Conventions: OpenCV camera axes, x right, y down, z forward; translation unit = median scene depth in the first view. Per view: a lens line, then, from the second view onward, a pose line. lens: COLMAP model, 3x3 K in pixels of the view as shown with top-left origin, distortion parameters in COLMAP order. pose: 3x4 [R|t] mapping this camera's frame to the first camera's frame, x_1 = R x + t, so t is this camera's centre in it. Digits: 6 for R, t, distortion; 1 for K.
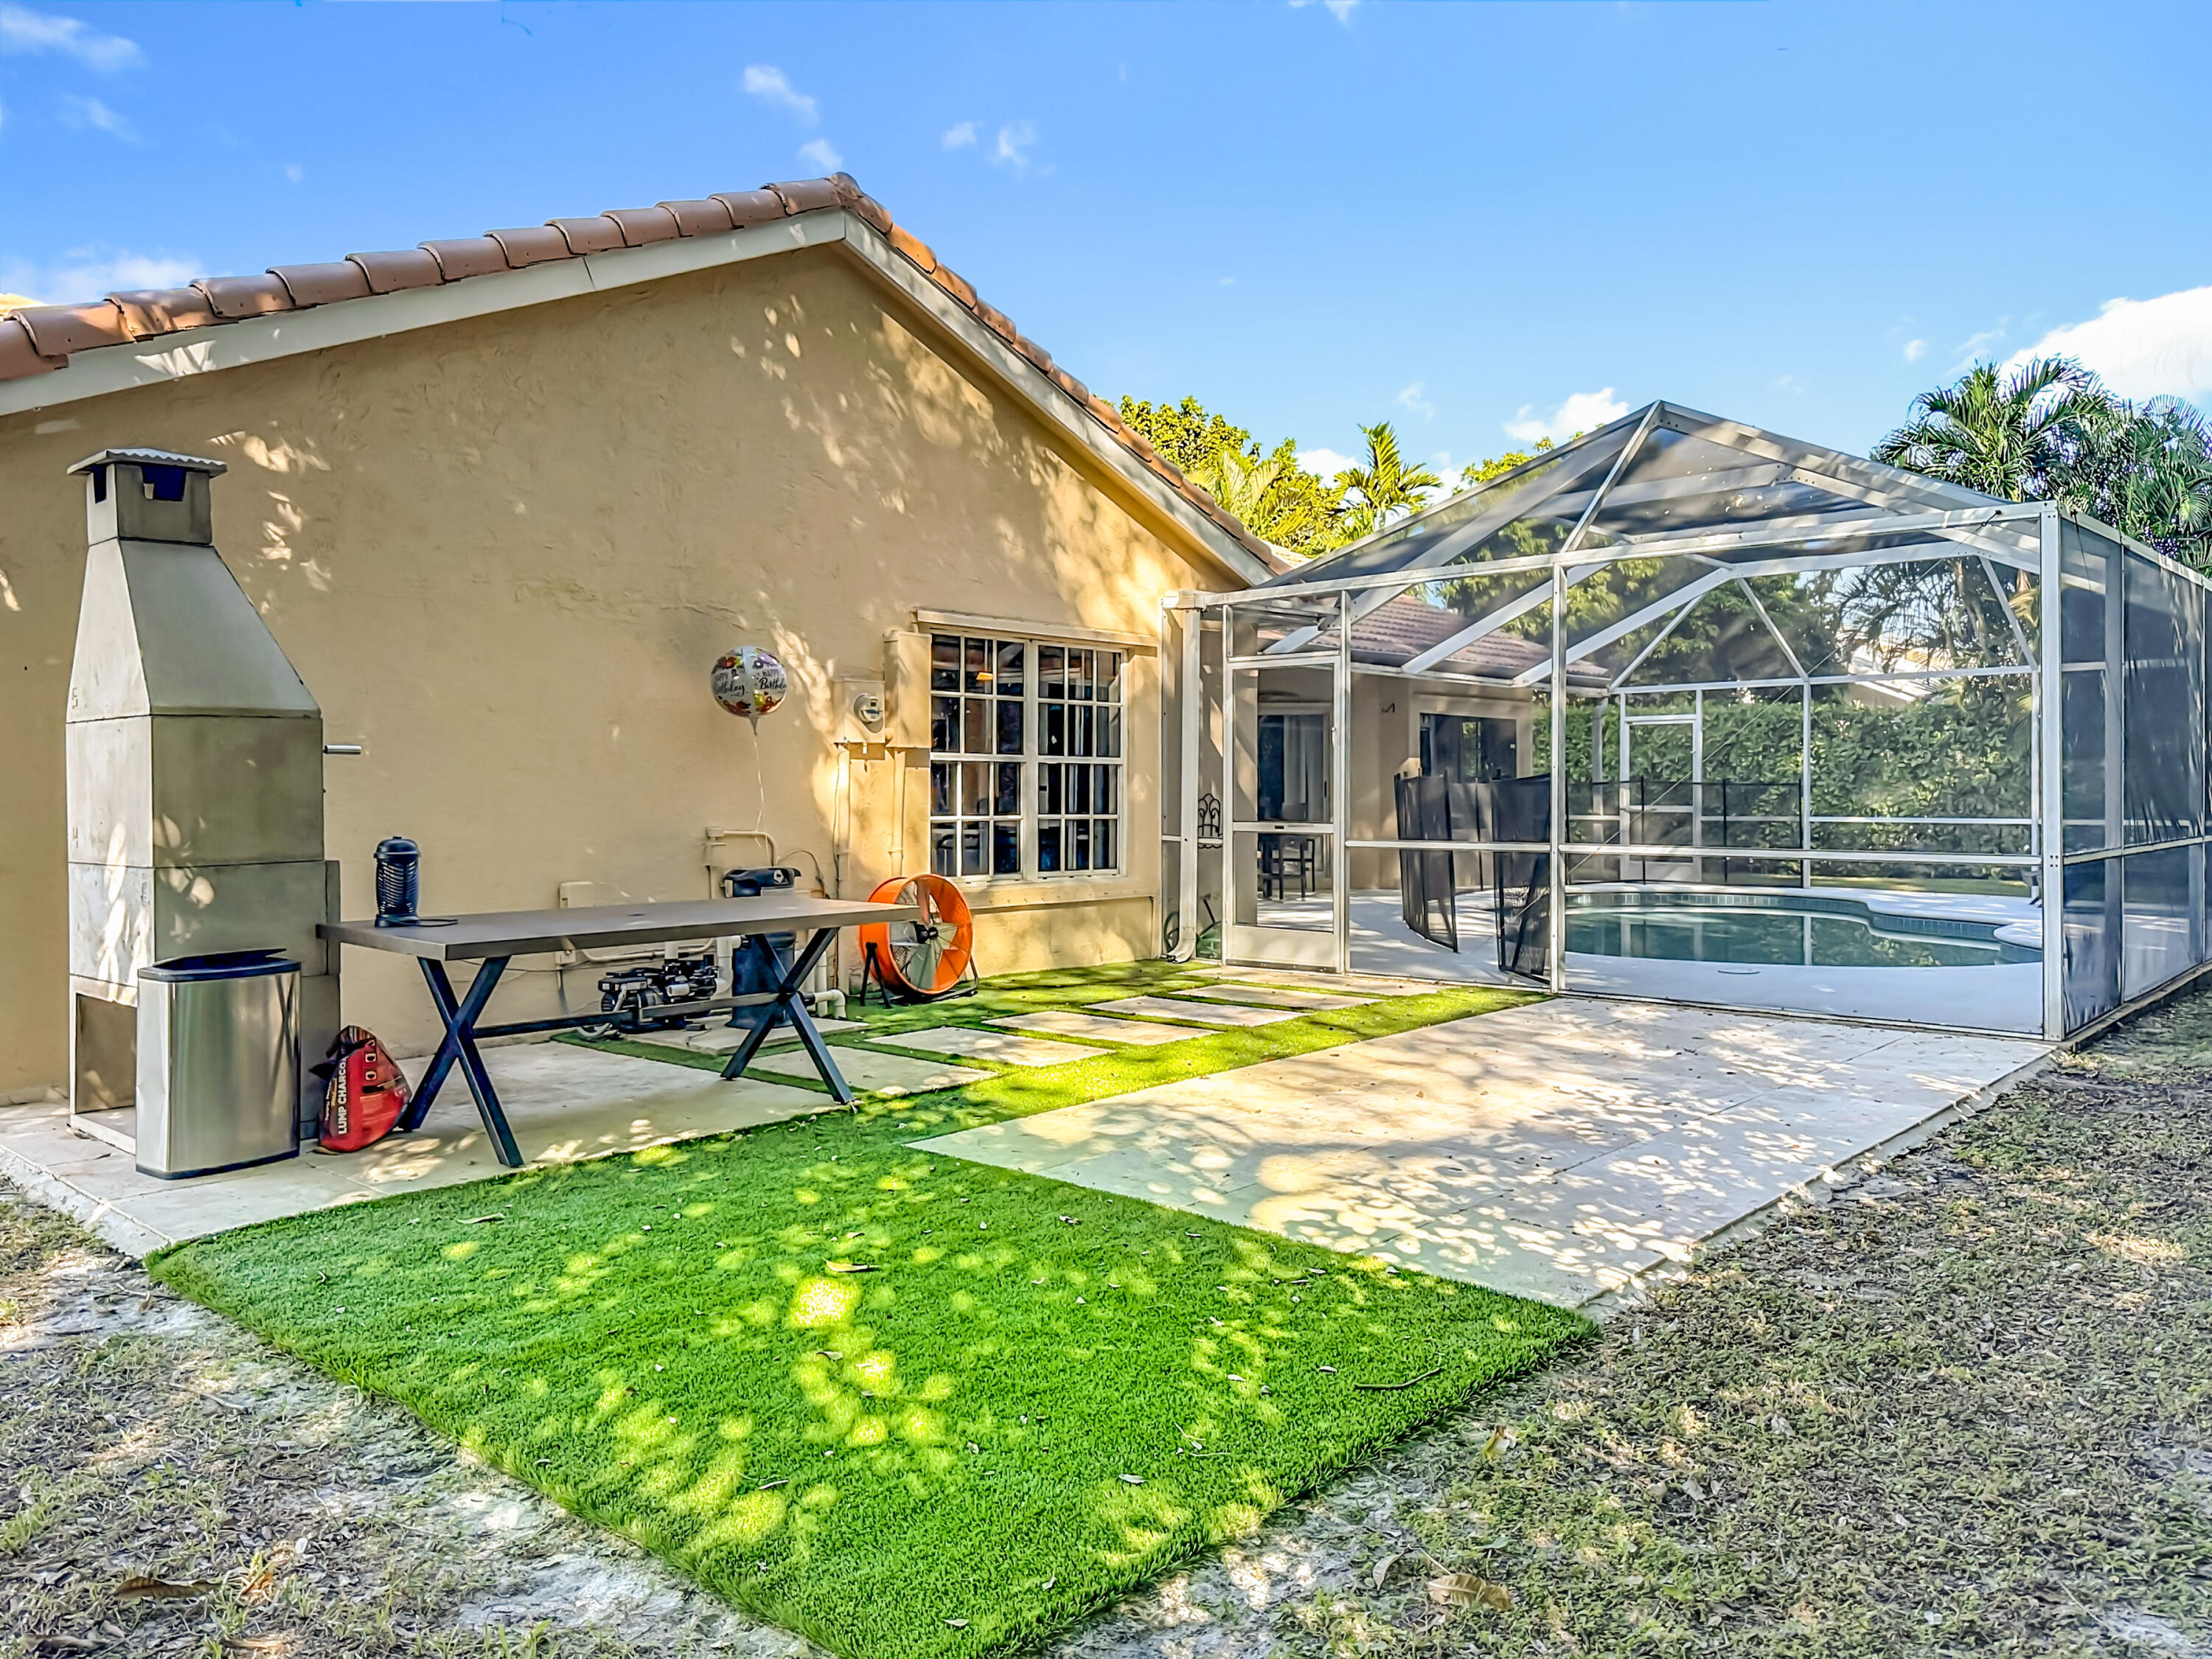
lens RADIAL K [[1553.4, 0, 1106.0], [0, 1553.4, 829.5], [0, 0, 1]] dist [0.001348, -0.000835]
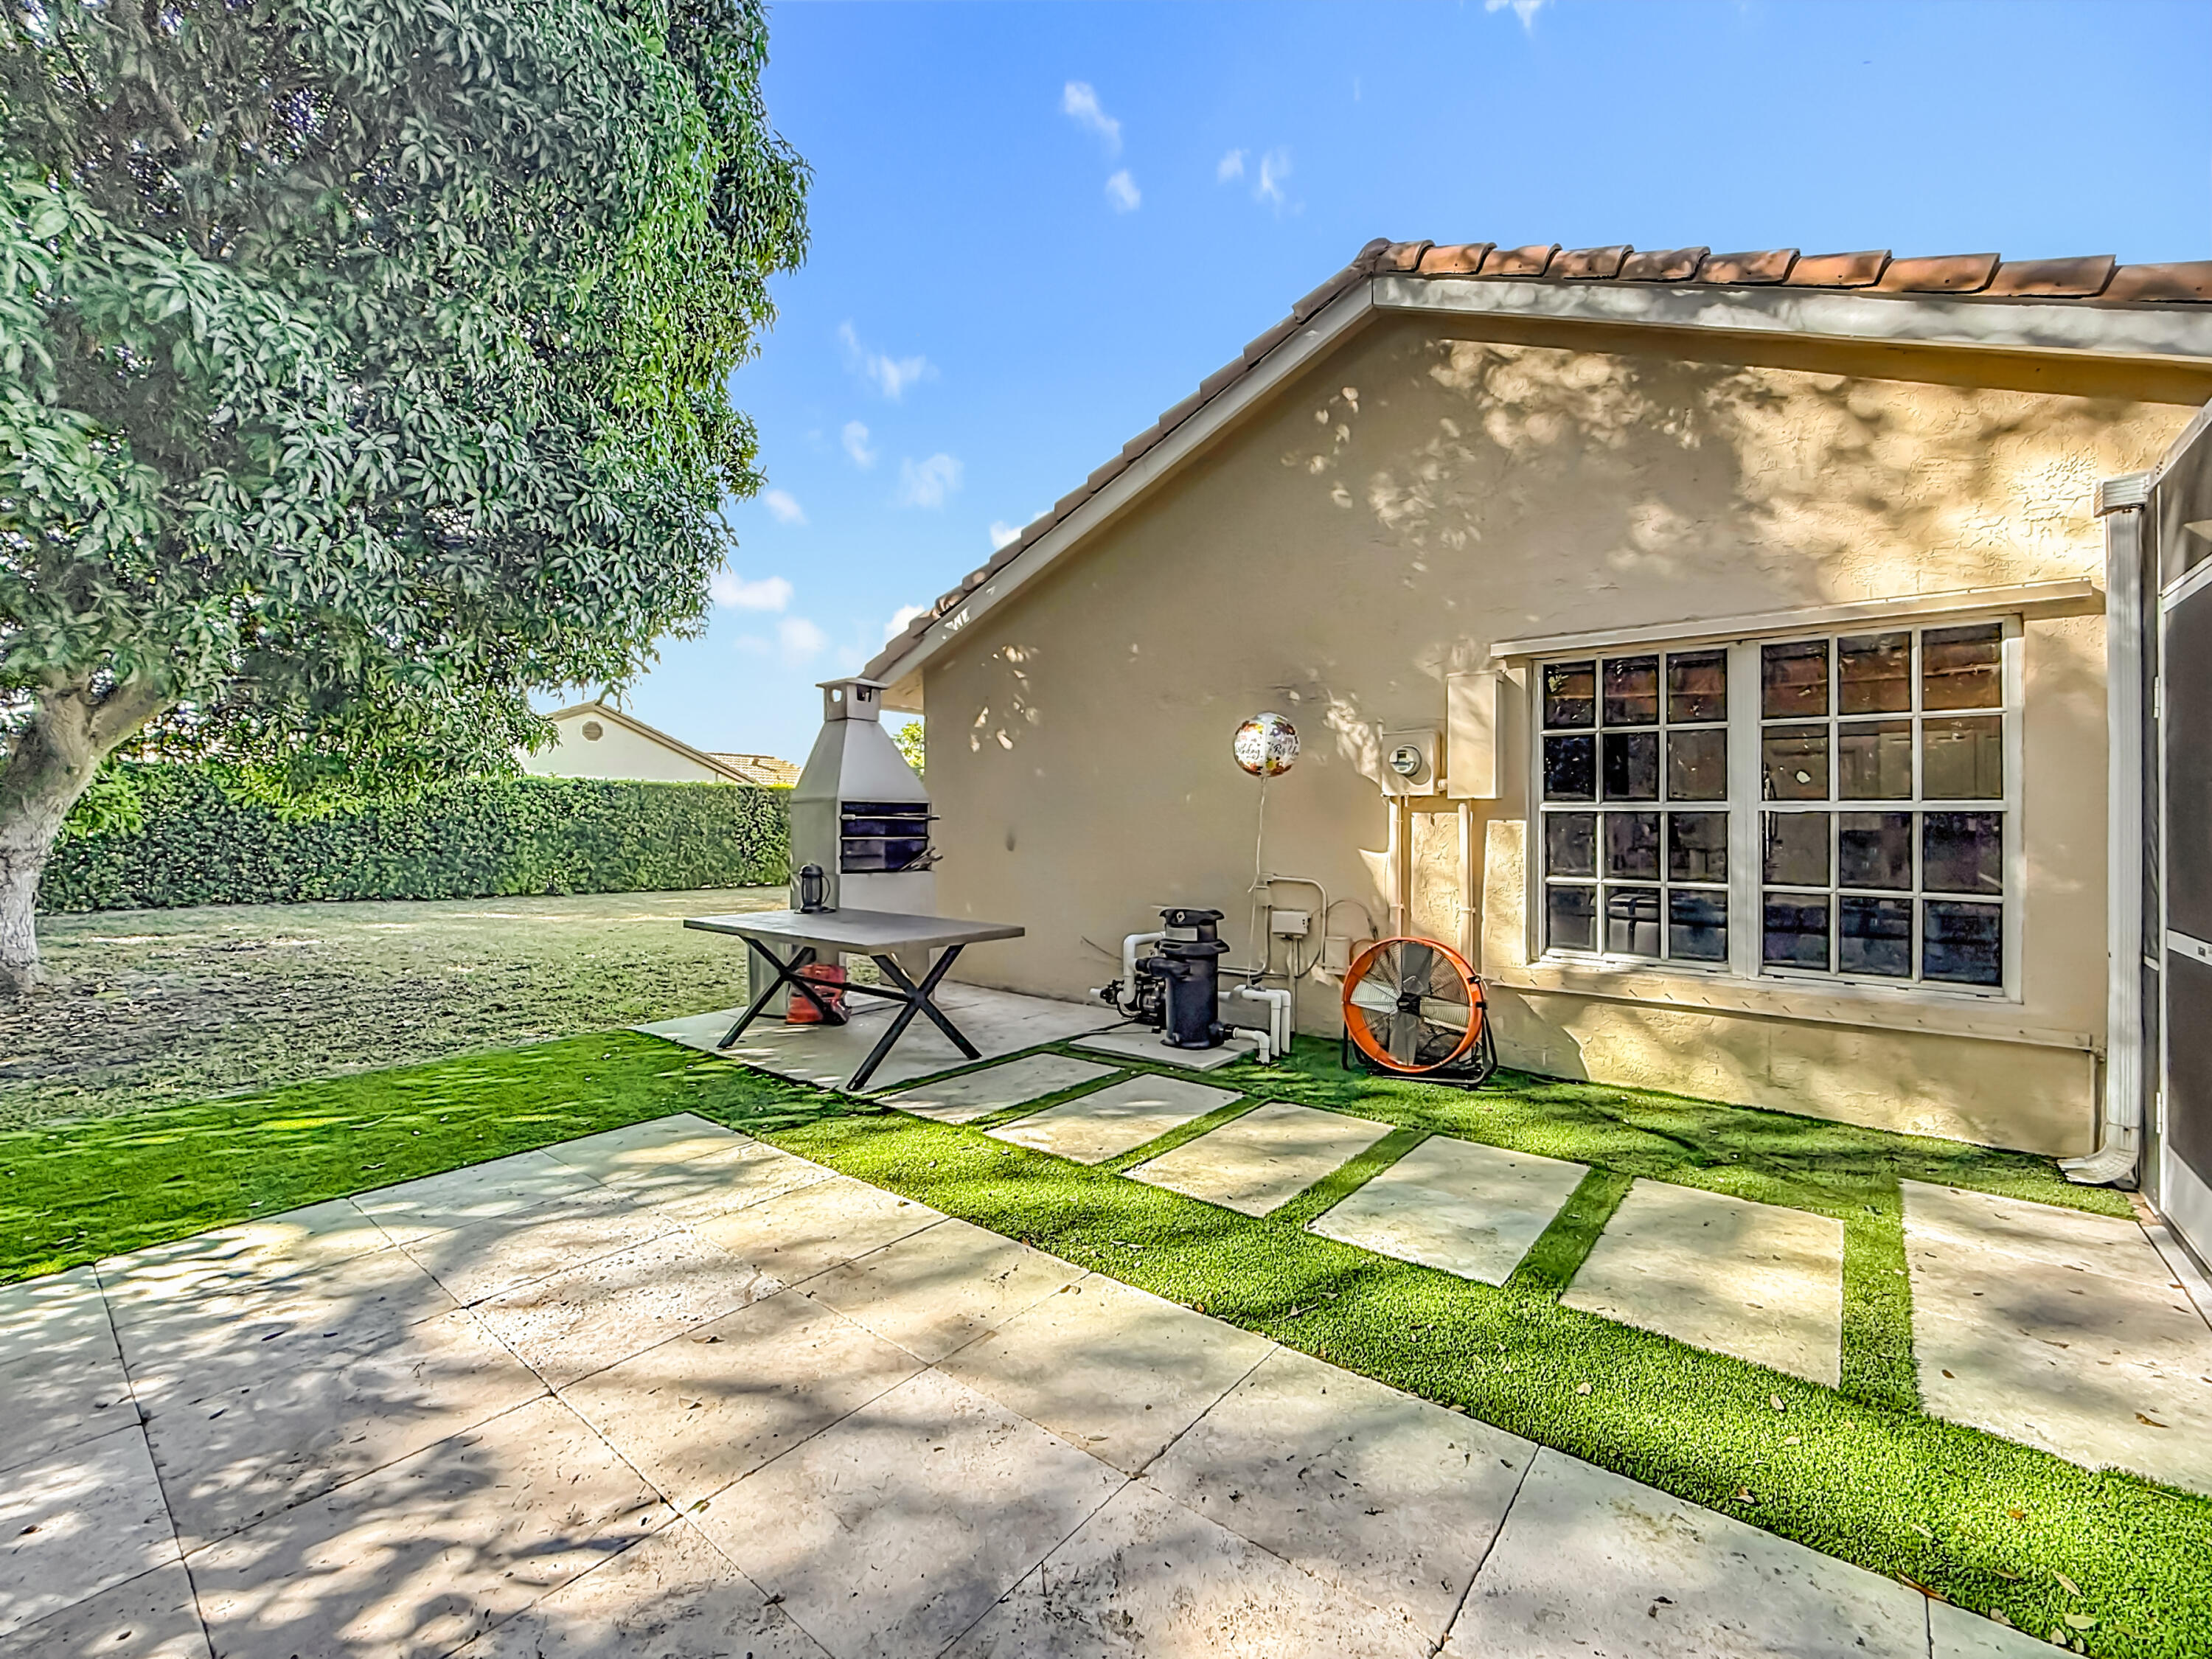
lens RADIAL K [[899.1, 0, 1110.8], [0, 899.1, 824.7], [0, 0, 1]] dist [0.000935, 0.000092]
pose [[0.086820, -0.012218, -0.996149, 0.358101], [-0.037983, 0.999157, -0.015566, -0.020438], [0.995500, 0.039188, 0.086283, 0.706572]]
